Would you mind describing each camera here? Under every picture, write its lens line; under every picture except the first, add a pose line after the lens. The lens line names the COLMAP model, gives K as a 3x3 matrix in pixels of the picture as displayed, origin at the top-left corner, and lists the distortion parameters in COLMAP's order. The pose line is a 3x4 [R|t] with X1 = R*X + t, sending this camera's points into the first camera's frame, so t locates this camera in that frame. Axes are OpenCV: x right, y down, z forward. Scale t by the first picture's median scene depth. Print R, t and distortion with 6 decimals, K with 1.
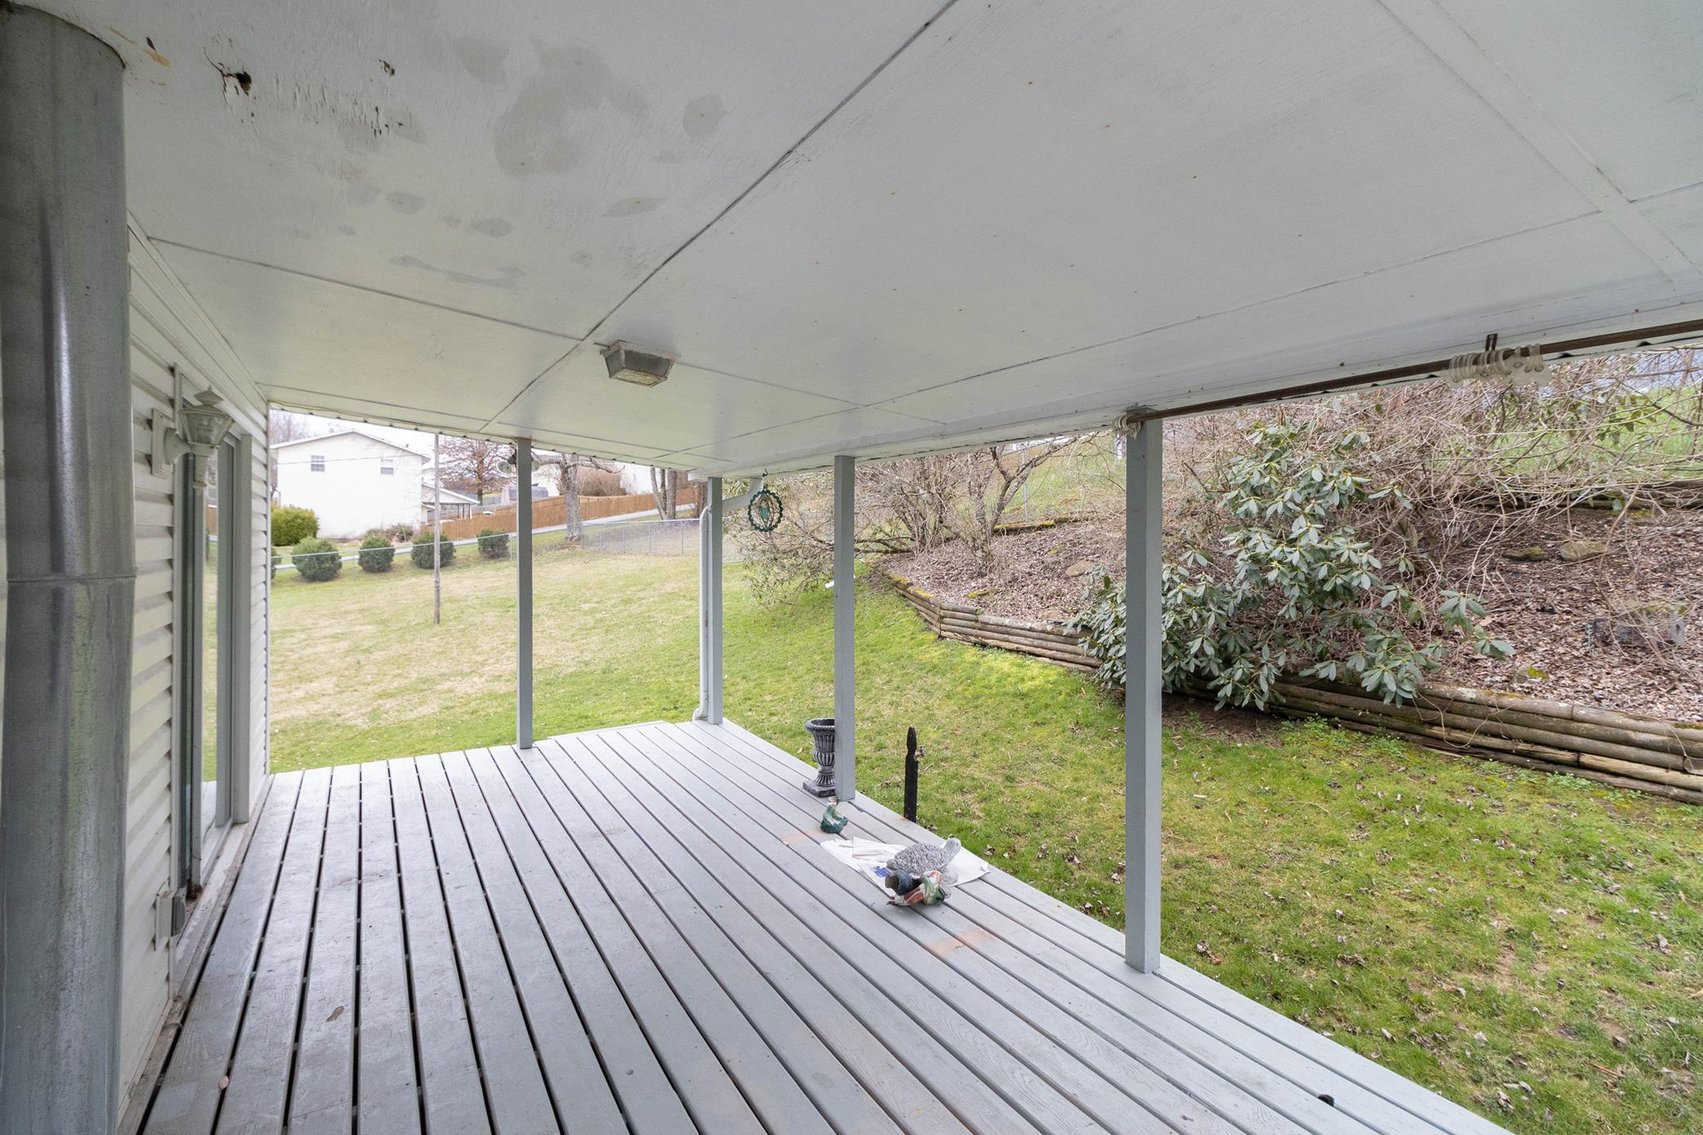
lens RADIAL K [[790.8, 0, 850.8], [0, 790.8, 544.4], [0, 0, 1]] dist [0.016259, 0.000077]
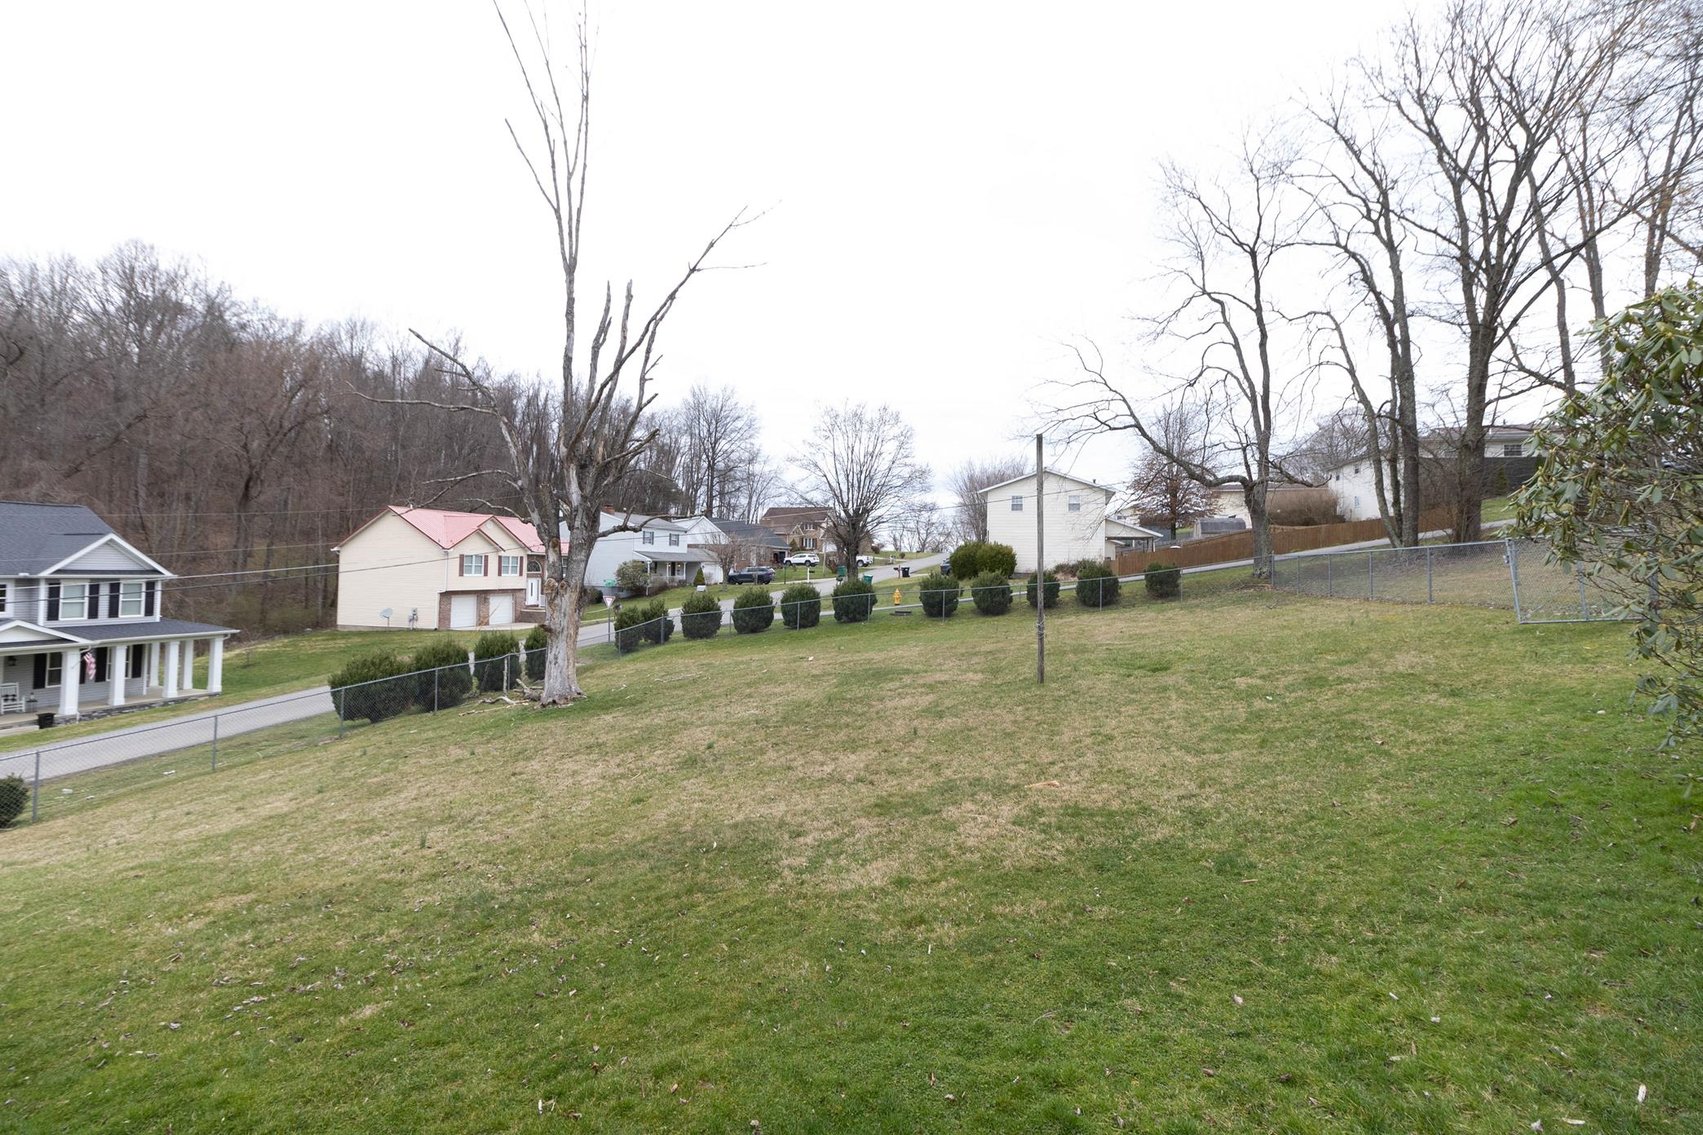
lens RADIAL K [[790.8, 0, 850.8], [0, 790.8, 544.4], [0, 0, 1]] dist [0.016259, 0.000077]
pose [[0.669178, -0.017511, -0.742896, -0.041477], [-0.017379, 0.999080, -0.039204, -0.000247], [0.742899, 0.039145, 0.668258, 0.195045]]
